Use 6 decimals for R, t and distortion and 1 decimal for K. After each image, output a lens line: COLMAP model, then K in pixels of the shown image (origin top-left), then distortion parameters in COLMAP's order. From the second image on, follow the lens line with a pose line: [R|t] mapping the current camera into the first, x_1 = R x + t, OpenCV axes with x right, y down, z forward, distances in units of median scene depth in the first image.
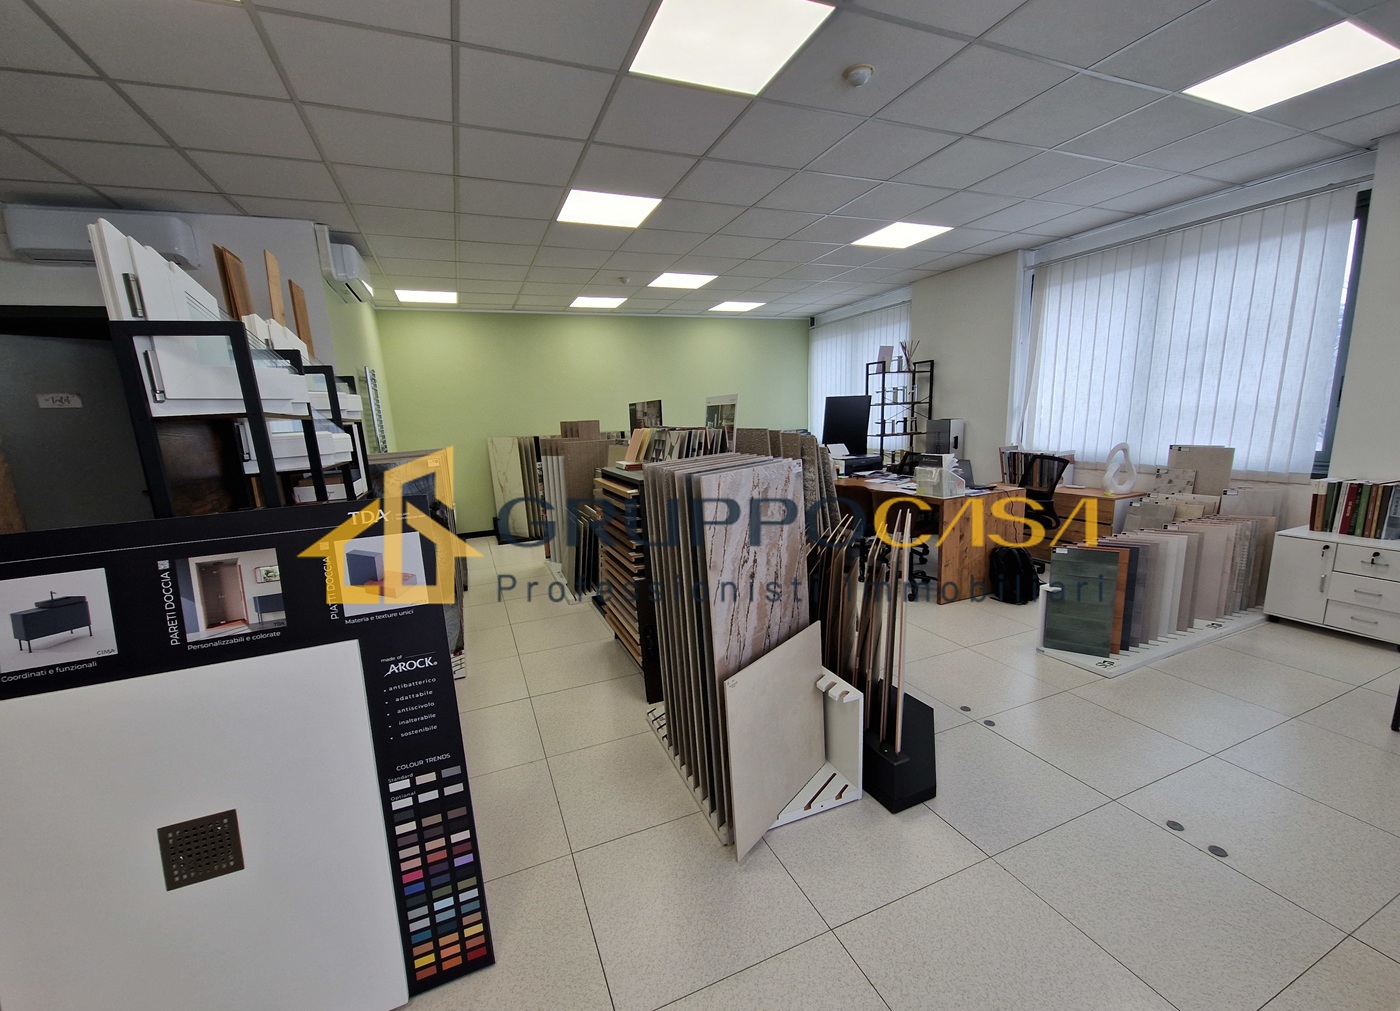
lens RADIAL K [[570.6, 0, 701.3], [0, 570.6, 537.8], [0, 0, 1]] dist [0.011905, -0.007880]
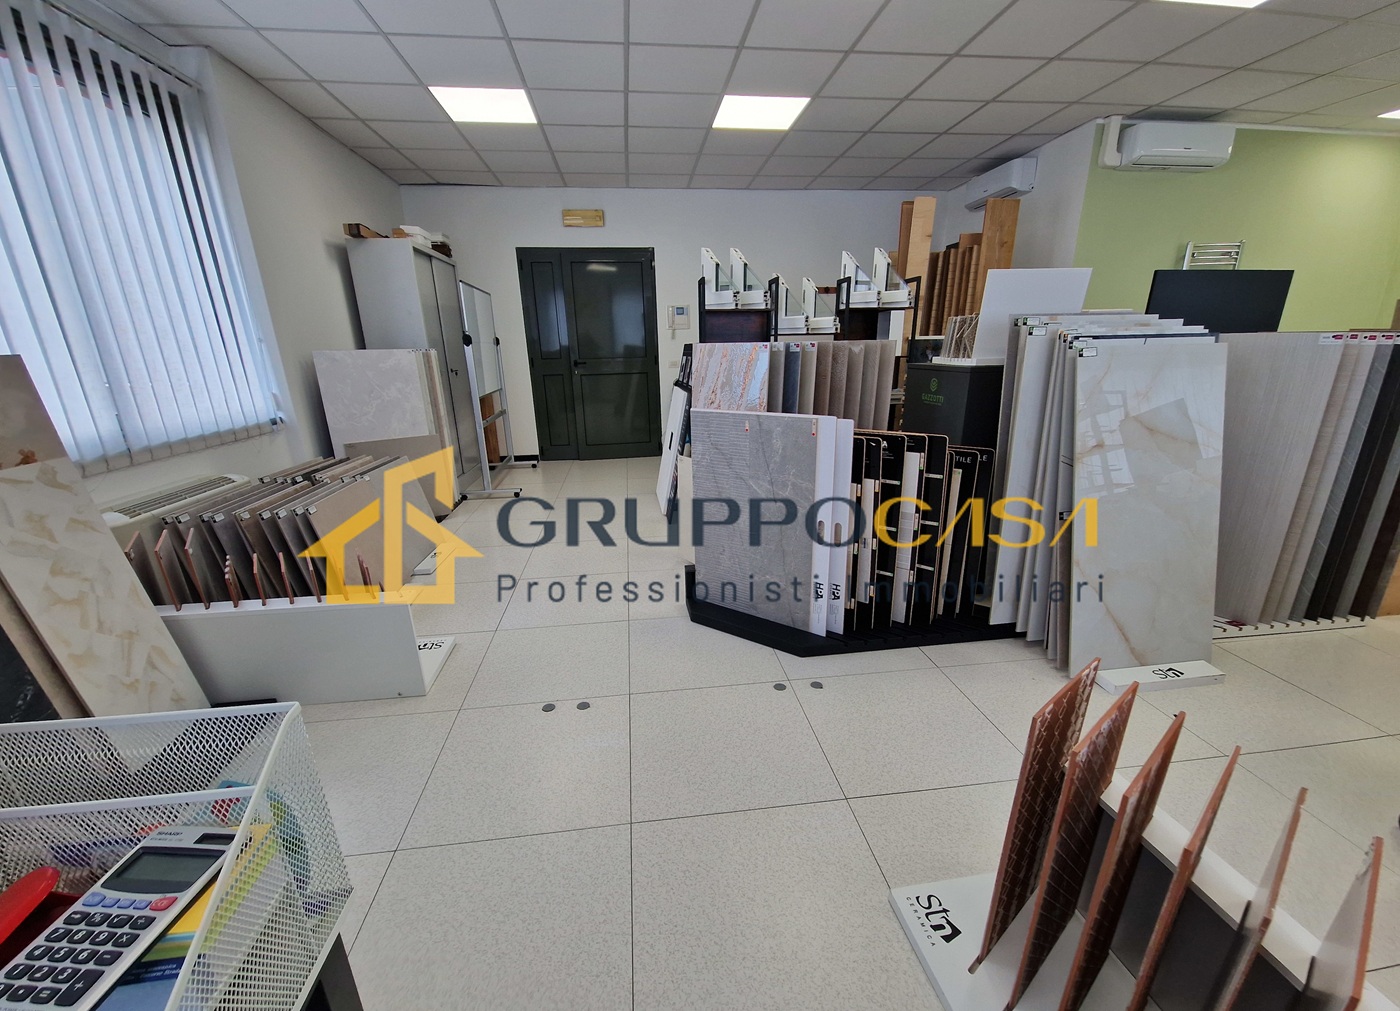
lens RADIAL K [[570.6, 0, 701.3], [0, 570.6, 537.8], [0, 0, 1]] dist [0.011905, -0.007880]
pose [[-0.279239, 0.353190, -0.892907, 1.046502], [-0.172845, 0.896219, 0.408554, -0.168149], [0.944537, 0.268419, -0.189212, 0.860761]]
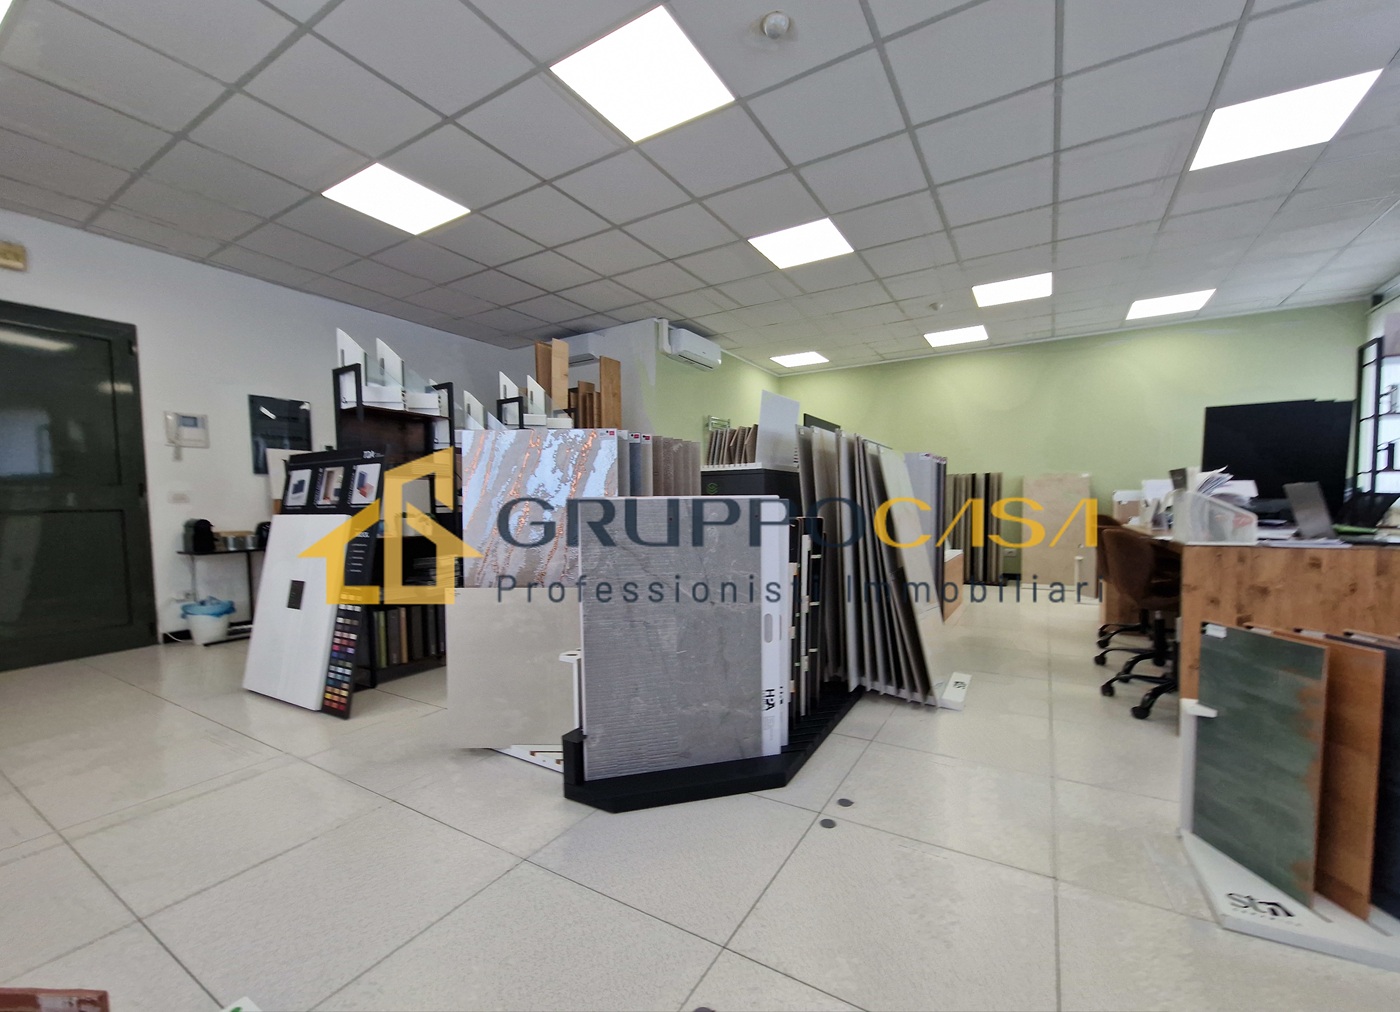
lens RADIAL K [[570.6, 0, 701.3], [0, 570.6, 538.3], [0, 0, 1]] dist [0.011905, -0.007880]
pose [[0.583421, 0.085129, -0.807696, 0.797606], [-0.185183, 0.982239, -0.030237, 0.044037], [0.790776, 0.167213, 0.588823, 0.388546]]
